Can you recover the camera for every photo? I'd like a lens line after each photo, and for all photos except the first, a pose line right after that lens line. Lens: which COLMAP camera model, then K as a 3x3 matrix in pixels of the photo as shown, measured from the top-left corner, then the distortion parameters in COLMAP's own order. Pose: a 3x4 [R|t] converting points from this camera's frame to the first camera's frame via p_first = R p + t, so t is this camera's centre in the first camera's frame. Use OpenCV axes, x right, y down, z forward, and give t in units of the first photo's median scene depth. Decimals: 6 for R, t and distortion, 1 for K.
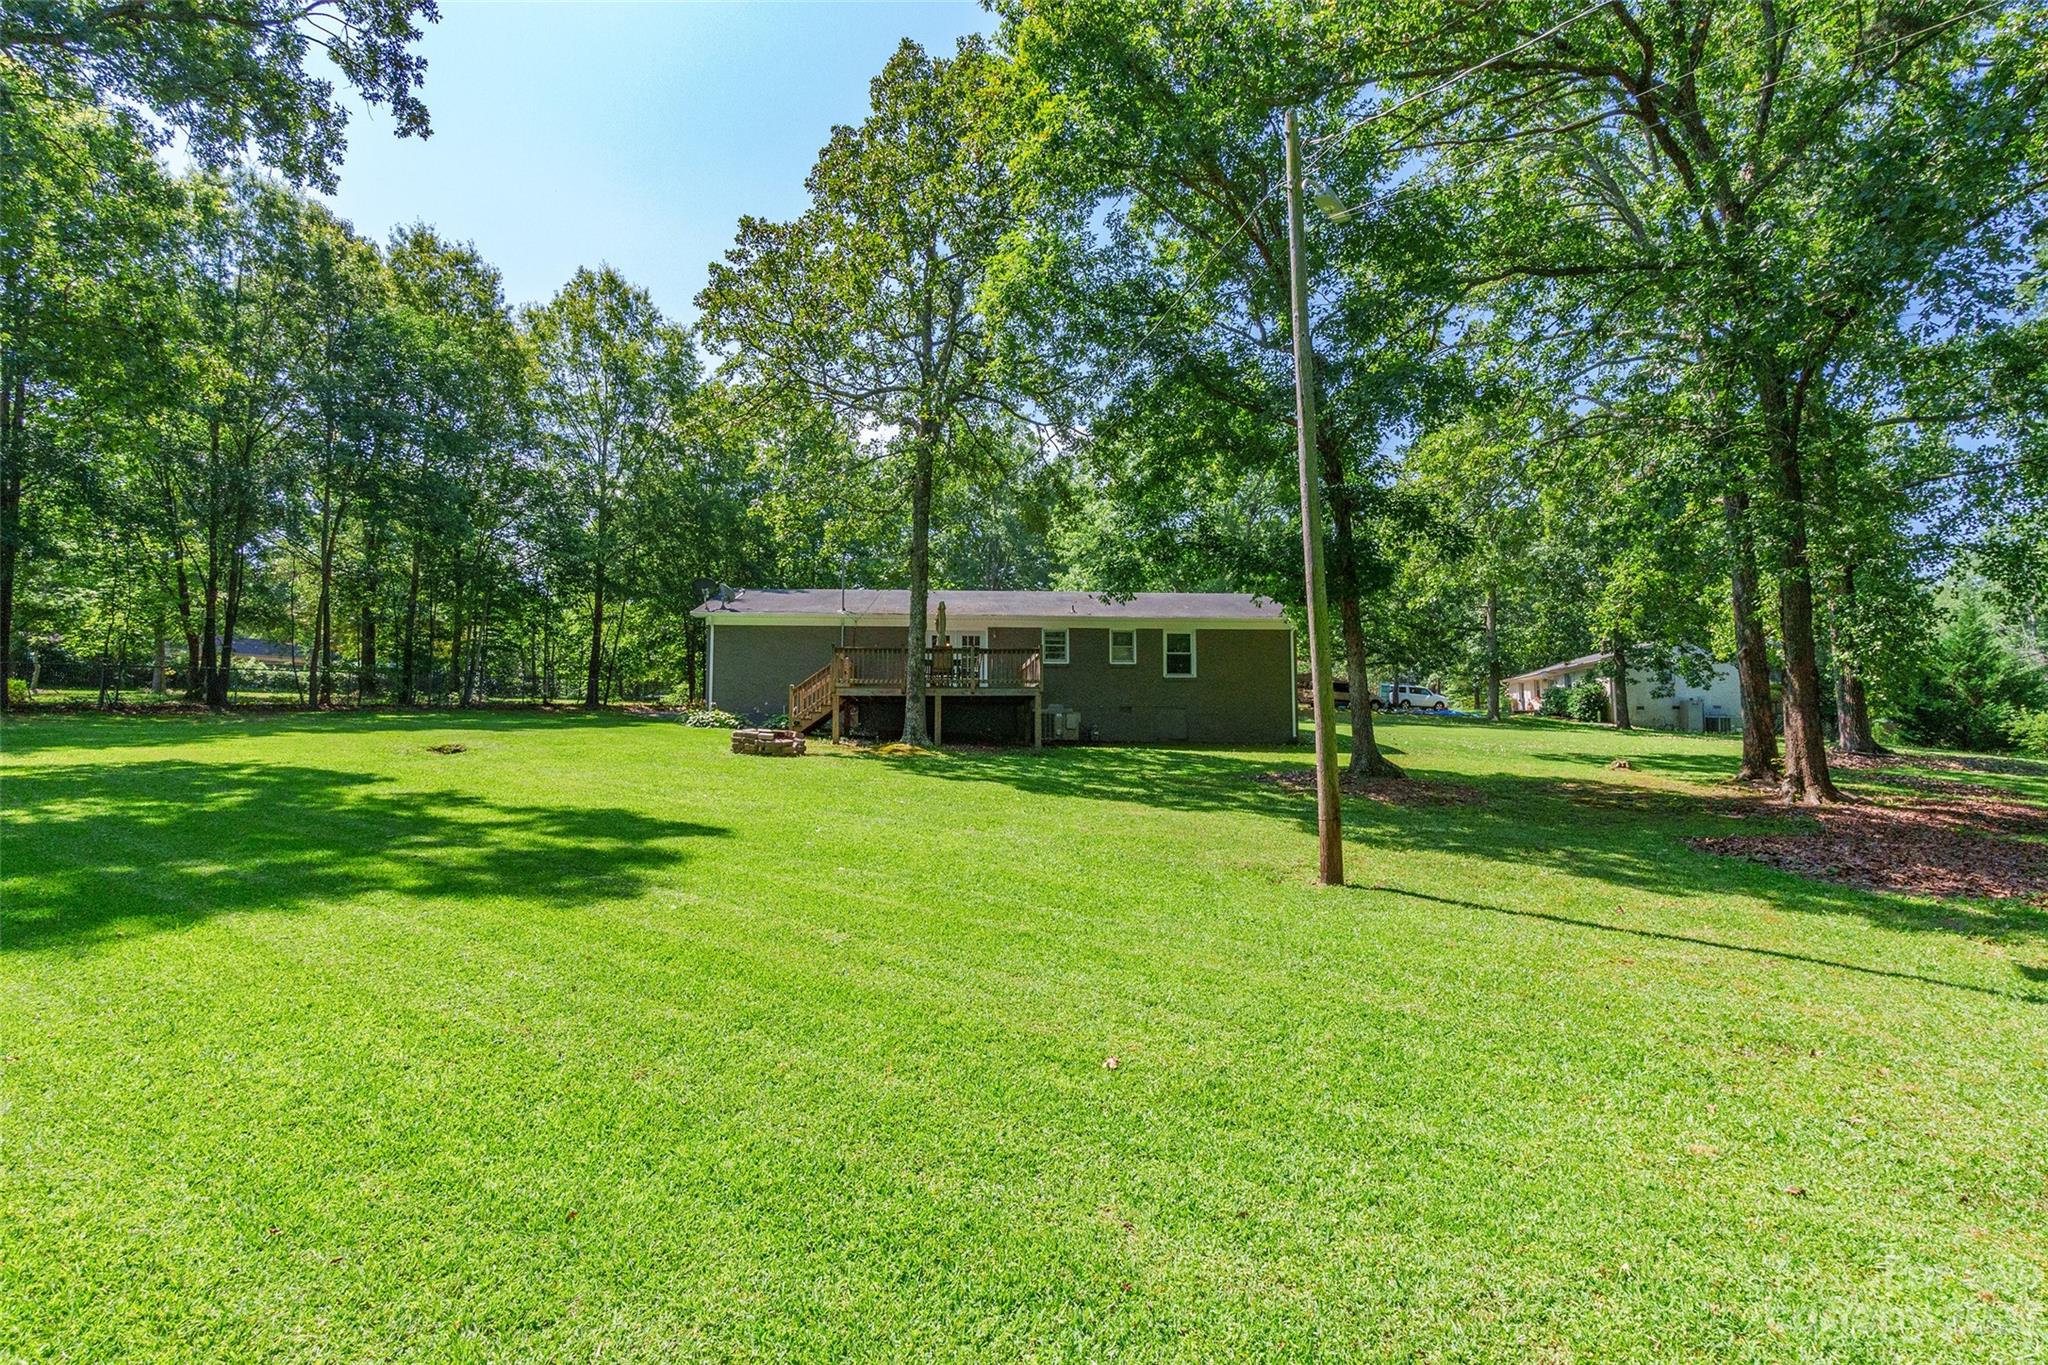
lens RADIAL K [[960.7, 0, 1023.7], [0, 960.7, 690.6], [0, 0, 1]] dist [-0.005493, 0.000543]
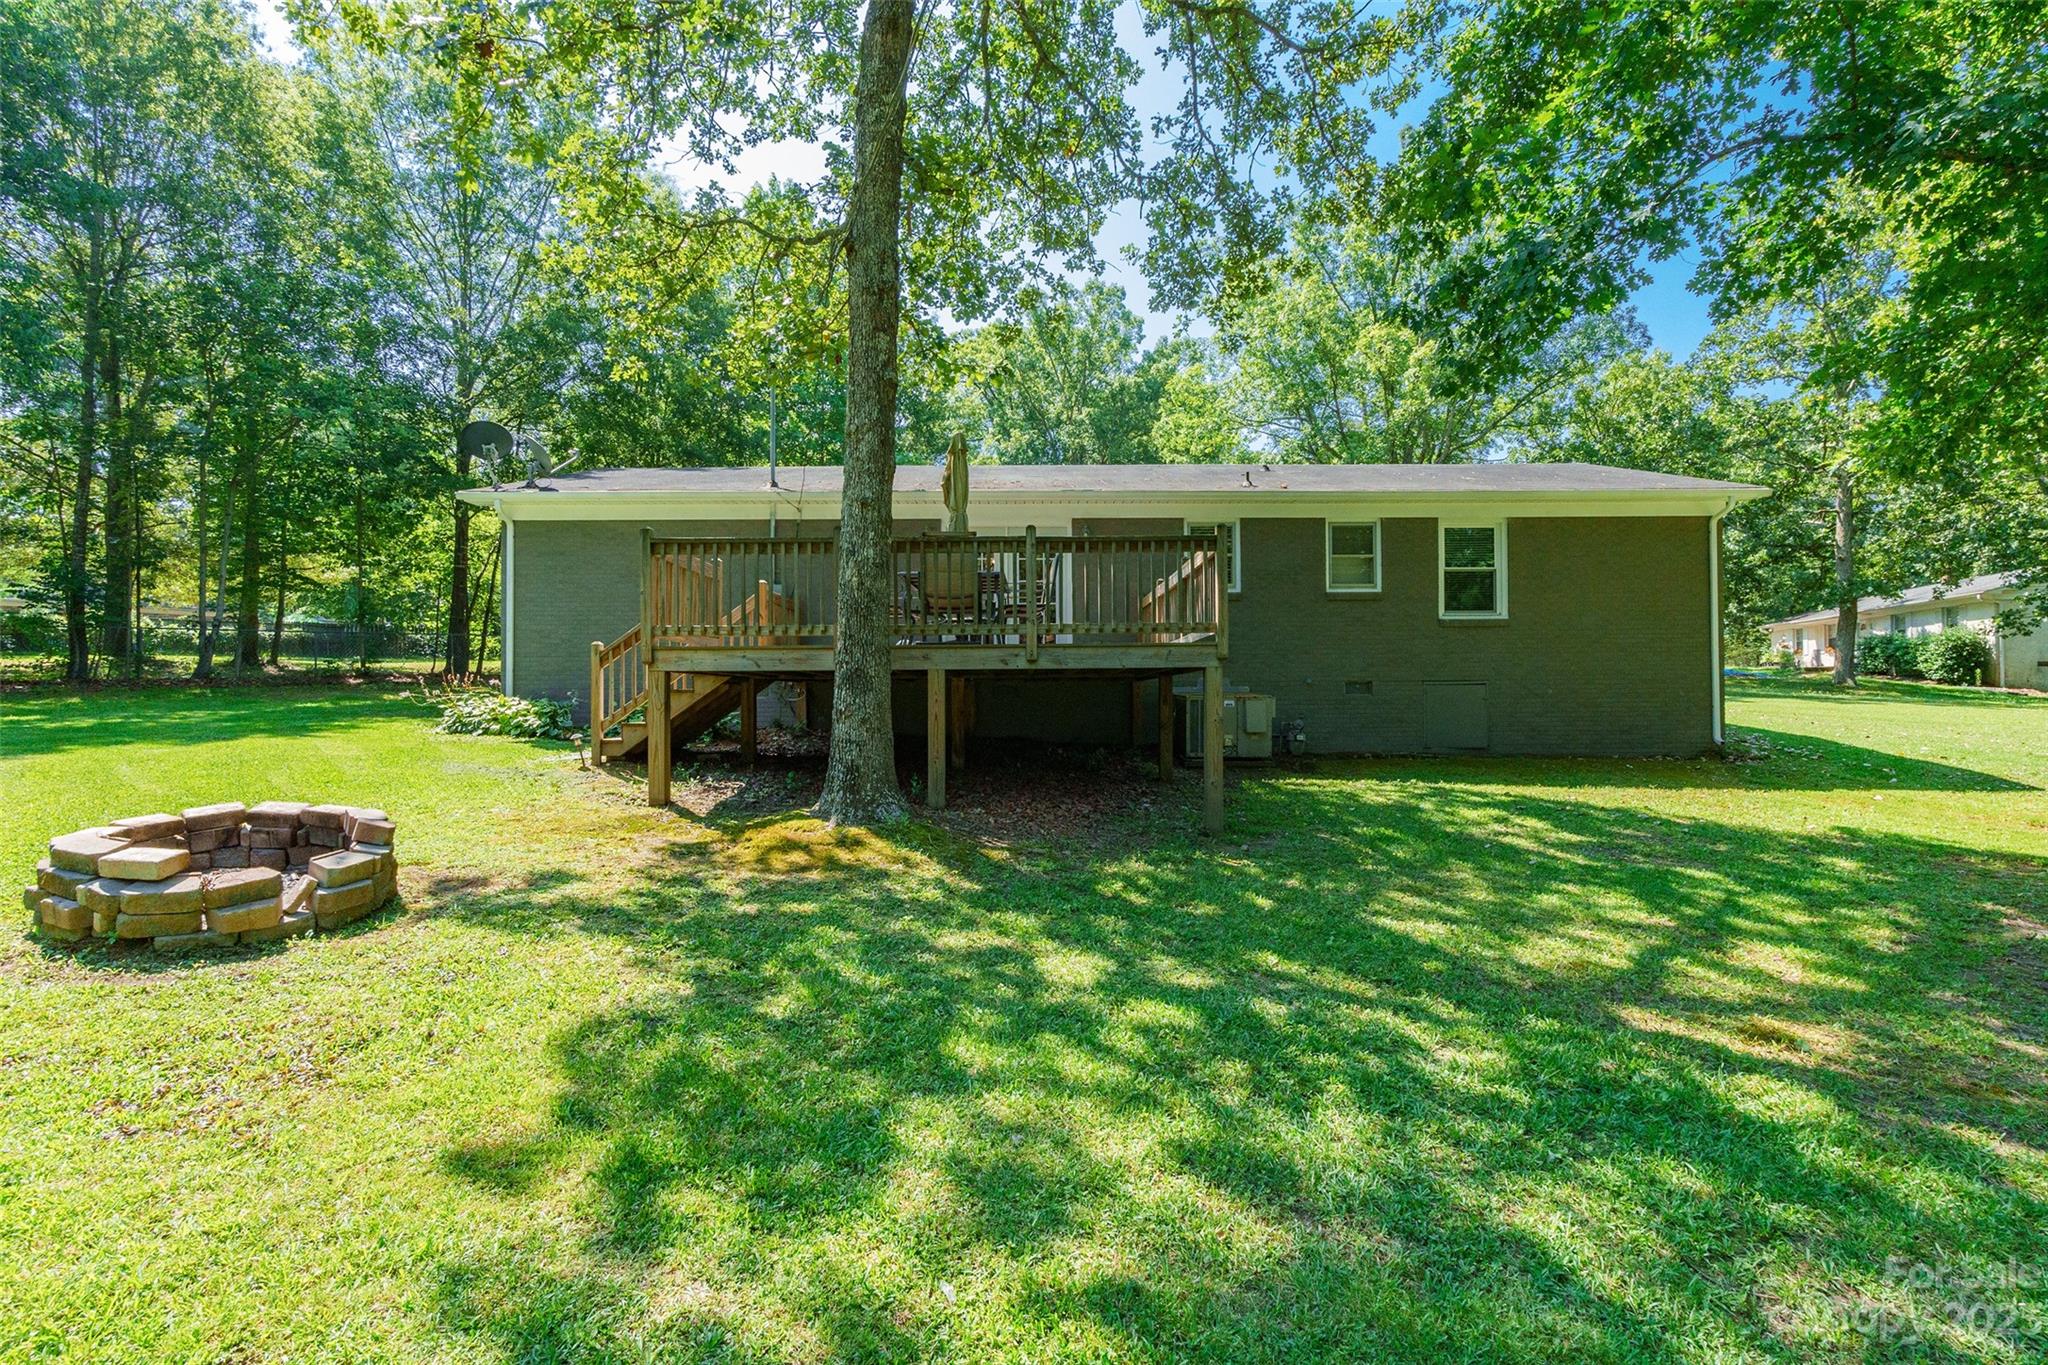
lens RADIAL K [[960.7, 0, 1021.7], [0, 960.7, 671.1], [0, 0, 1]] dist [-0.005493, 0.000543]
pose [[0.995976, -0.003398, -0.089561, -0.020342], [0.006218, 0.999493, 0.031228, -0.004446], [0.089409, -0.031659, 0.995492, 0.533601]]
